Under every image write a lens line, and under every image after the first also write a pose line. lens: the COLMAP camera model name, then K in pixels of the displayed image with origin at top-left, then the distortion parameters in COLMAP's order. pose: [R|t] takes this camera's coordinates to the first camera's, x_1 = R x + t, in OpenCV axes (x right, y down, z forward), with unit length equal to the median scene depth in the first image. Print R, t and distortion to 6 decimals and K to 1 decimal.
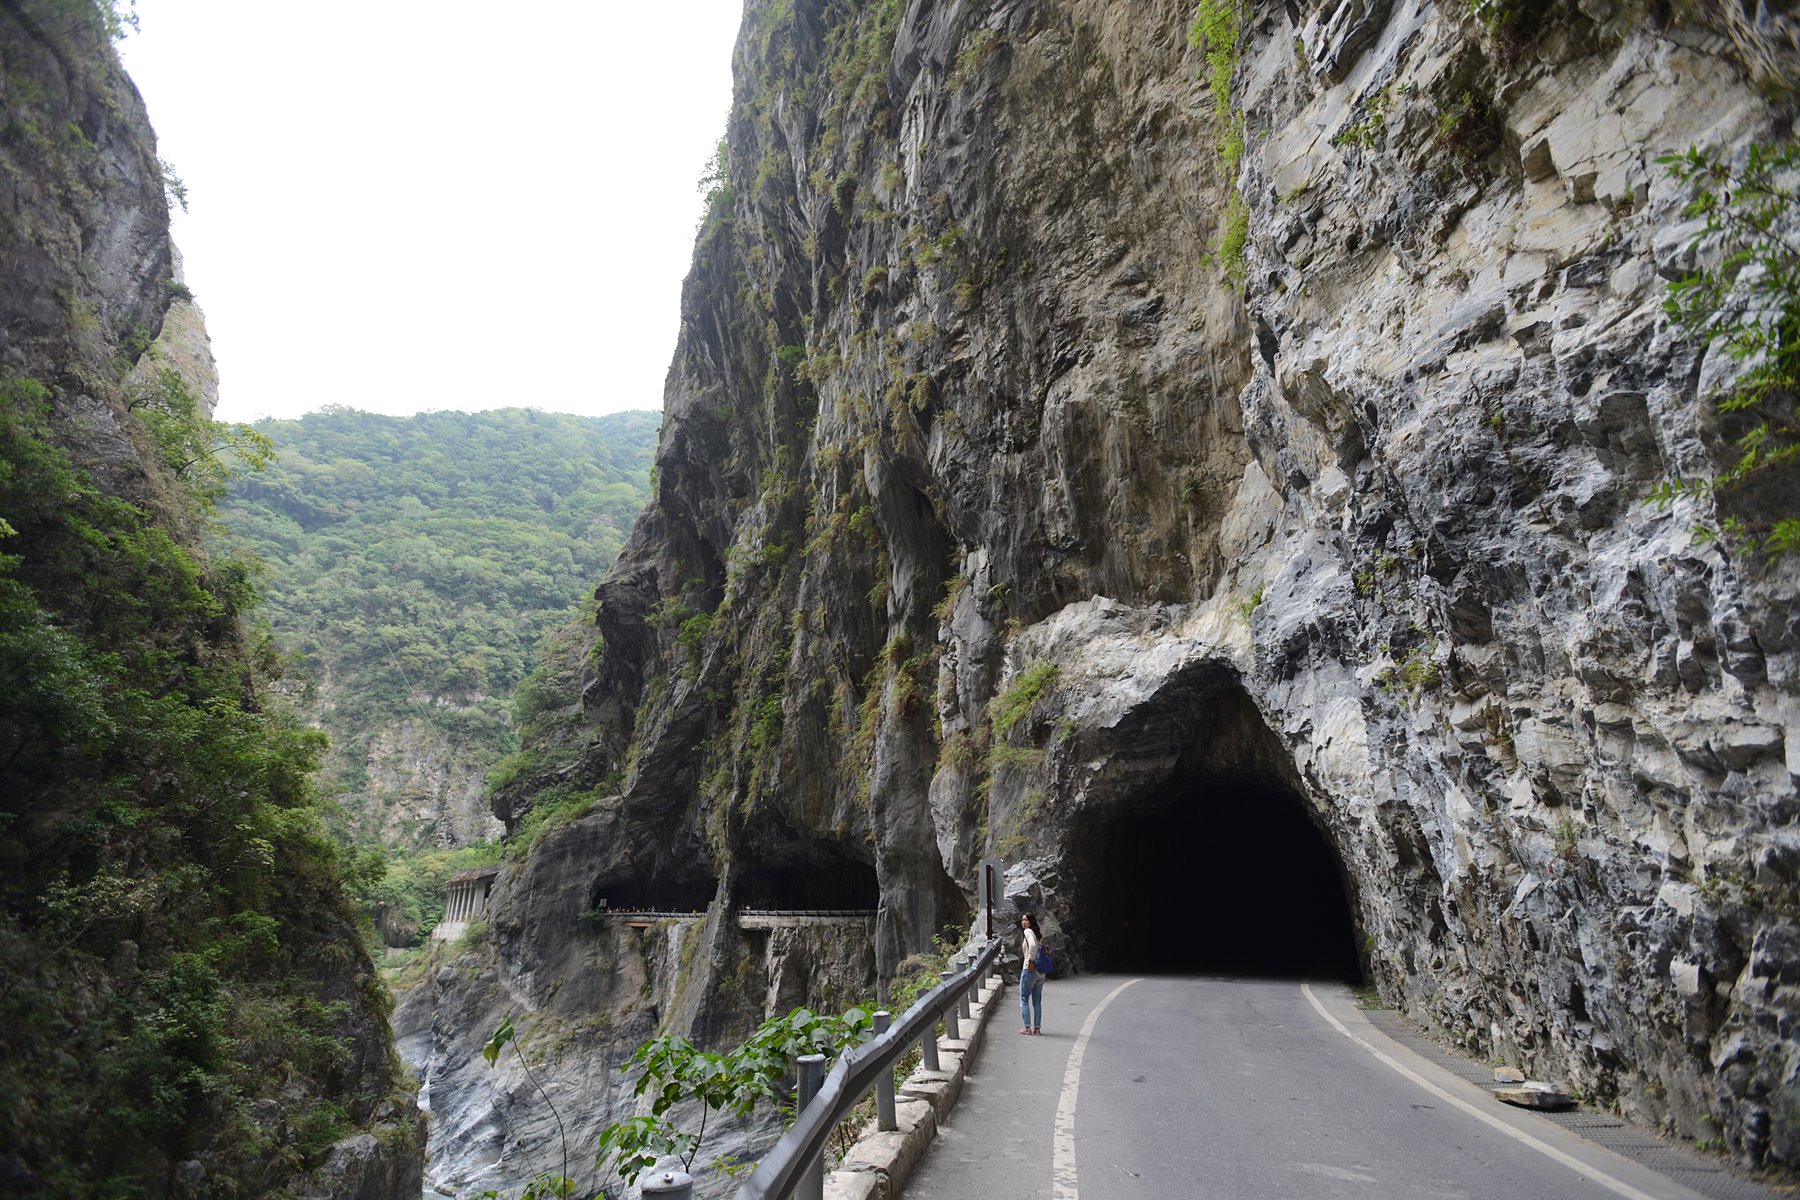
lens RADIAL K [[851.2, 0, 891.3], [0, 851.2, 608.0], [0, 0, 1]] dist [-0.007940, -0.000735]
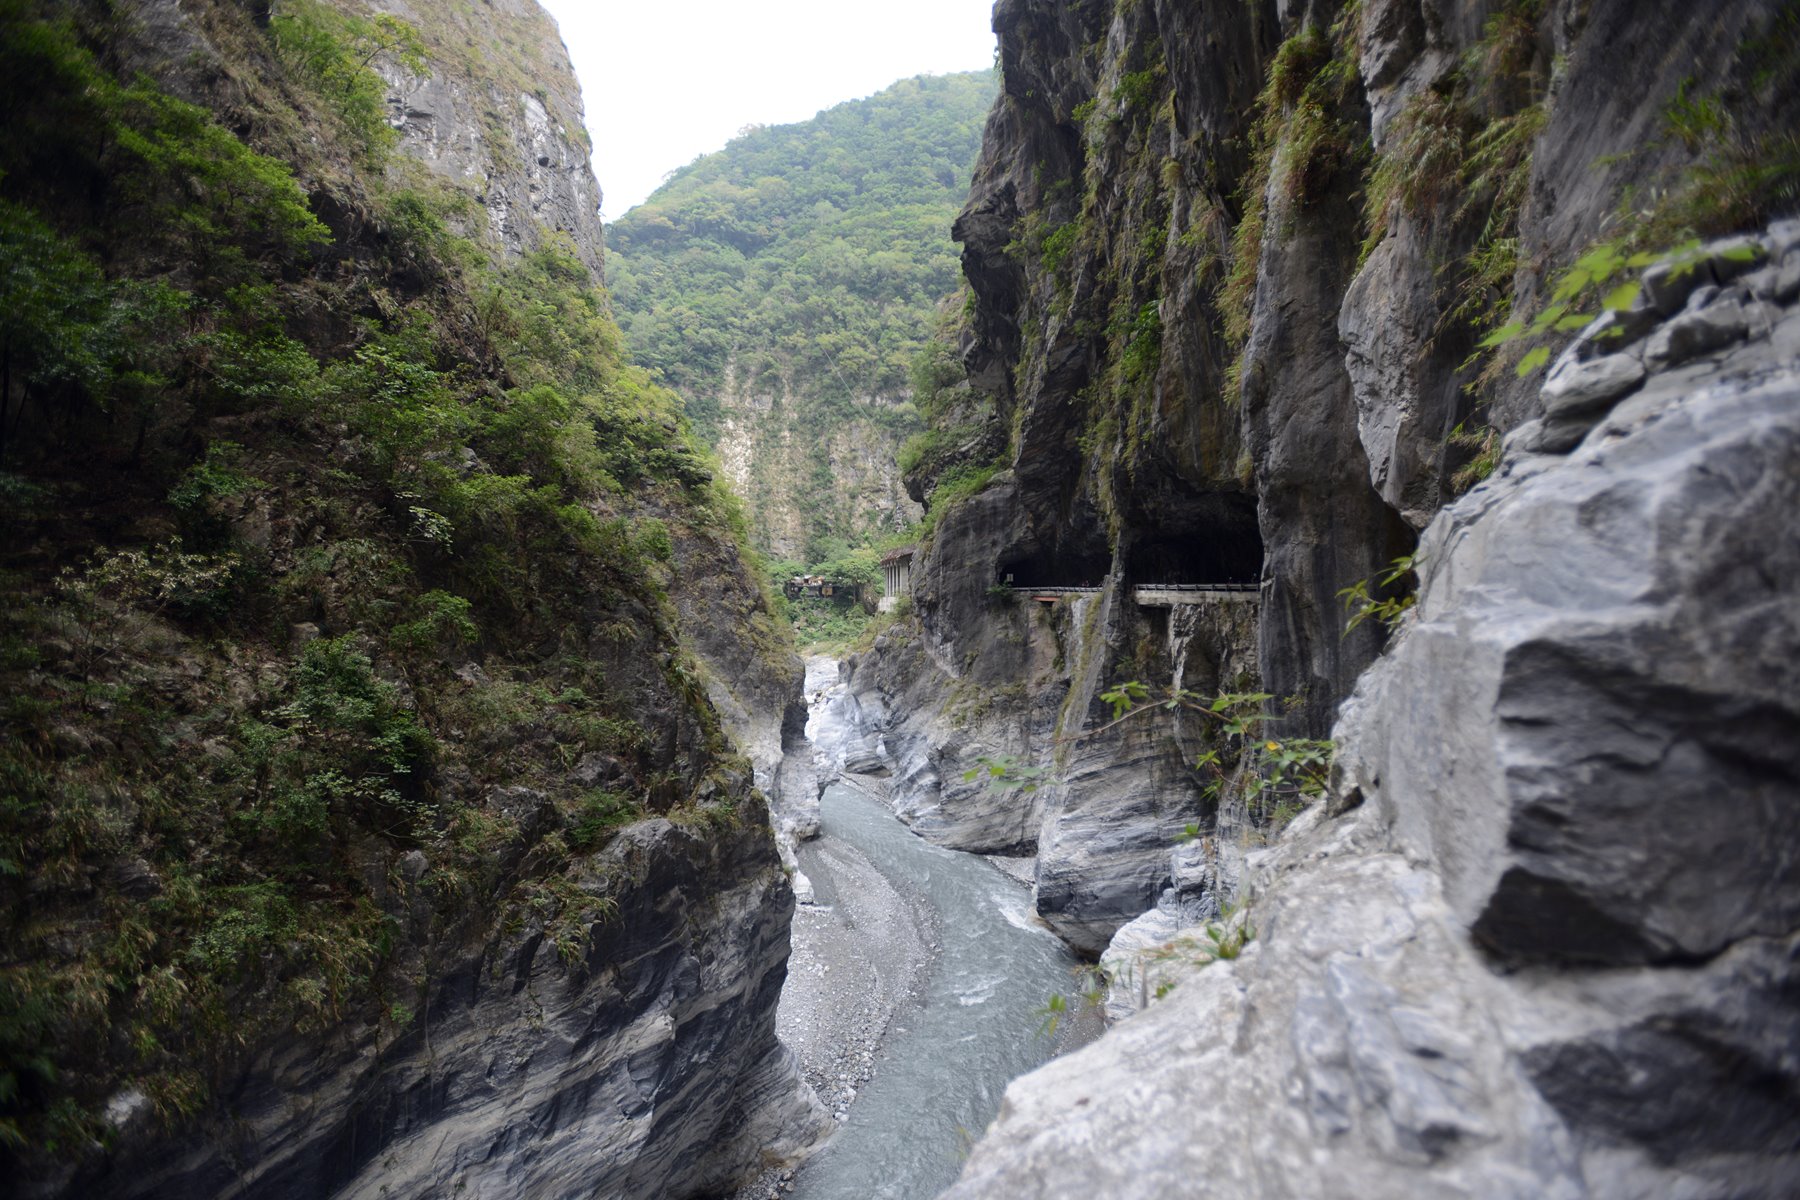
lens RADIAL K [[851.2, 0, 896.0], [0, 851.2, 599.7], [0, 0, 1]] dist [-0.007940, -0.000735]
pose [[0.873721, 0.002505, -0.486421, 0.042707], [0.168967, 0.936155, 0.308323, 0.136467], [0.456138, -0.351578, 0.817516, 0.383625]]
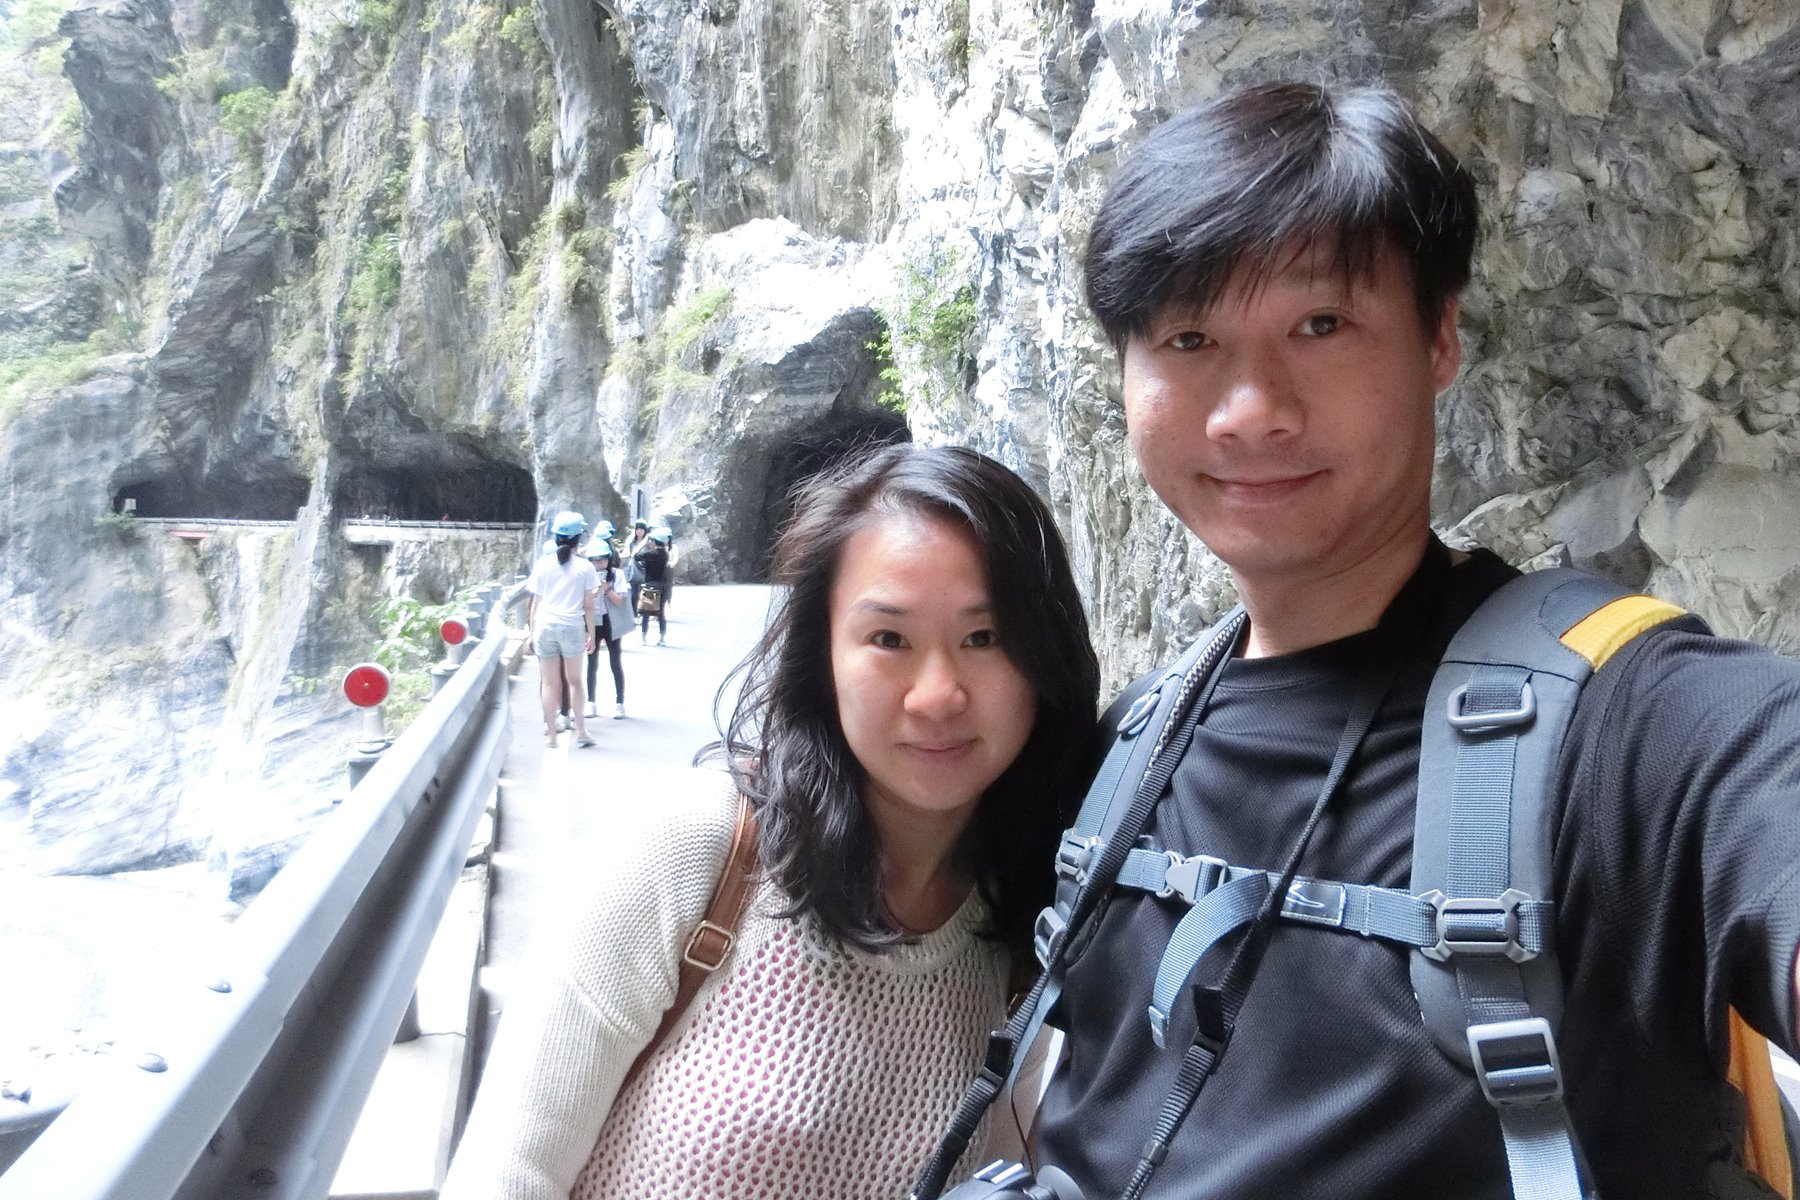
lens RADIAL K [[1233.0, 0, 929.0], [0, 1233.0, 609.9], [0, 0, 1]] dist [-0.066396, 0.035979]
pose [[0.955541, 0.006994, 0.294776, -0.000419], [-0.123296, 0.917600, 0.377901, -0.083523], [-0.267843, -0.397445, 0.877666, -0.234011]]
